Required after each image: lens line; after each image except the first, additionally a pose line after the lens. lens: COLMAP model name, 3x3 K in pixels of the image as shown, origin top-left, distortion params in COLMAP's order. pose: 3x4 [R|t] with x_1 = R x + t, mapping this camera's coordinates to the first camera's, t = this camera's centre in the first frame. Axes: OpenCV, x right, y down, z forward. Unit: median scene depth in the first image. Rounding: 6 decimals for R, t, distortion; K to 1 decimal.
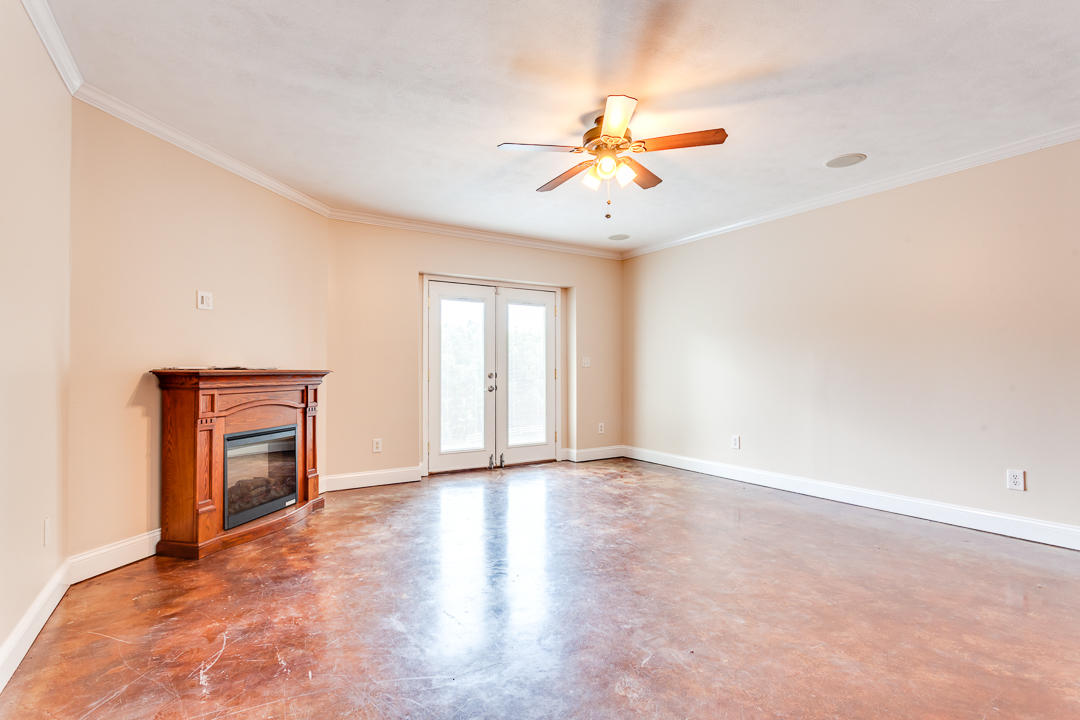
lens RADIAL K [[523.4, 0, 540.4], [0, 523.4, 363.3], [0, 0, 1]] dist [0.003876, 0.000991]
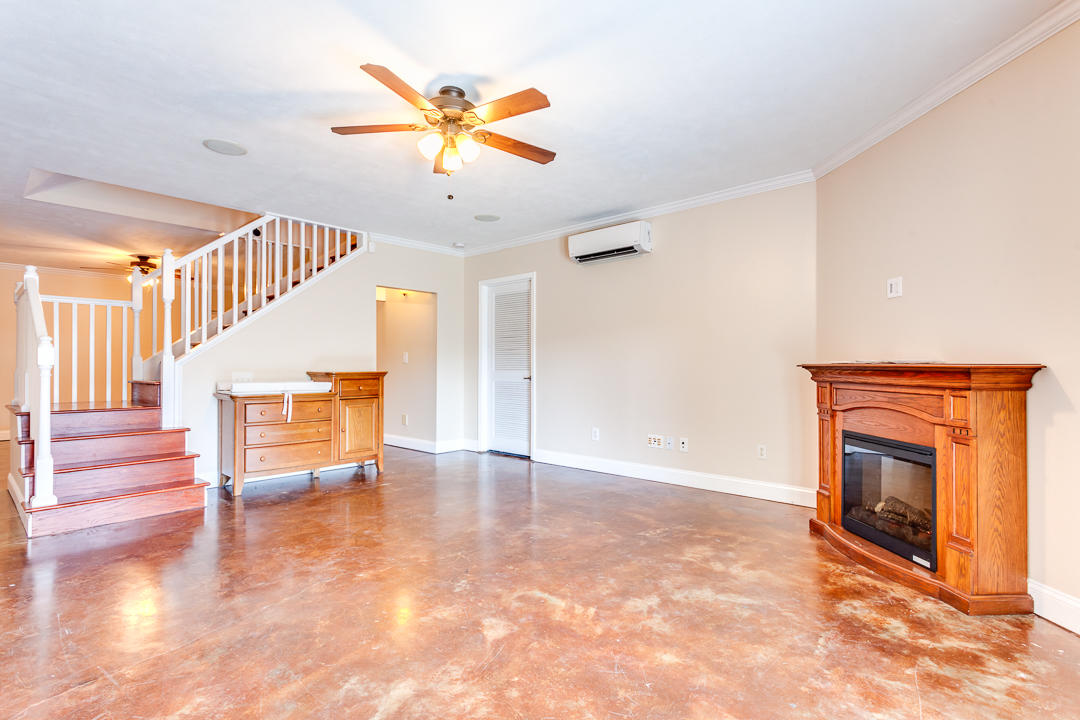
lens RADIAL K [[523.4, 0, 543.2], [0, 523.4, 360.4], [0, 0, 1]] dist [0.003876, 0.000991]
pose [[-0.965837, 0.001820, -0.259145, 0.166676], [0.007442, 0.999758, -0.020717, 0.018626], [0.259045, -0.021938, -0.965616, 1.544431]]
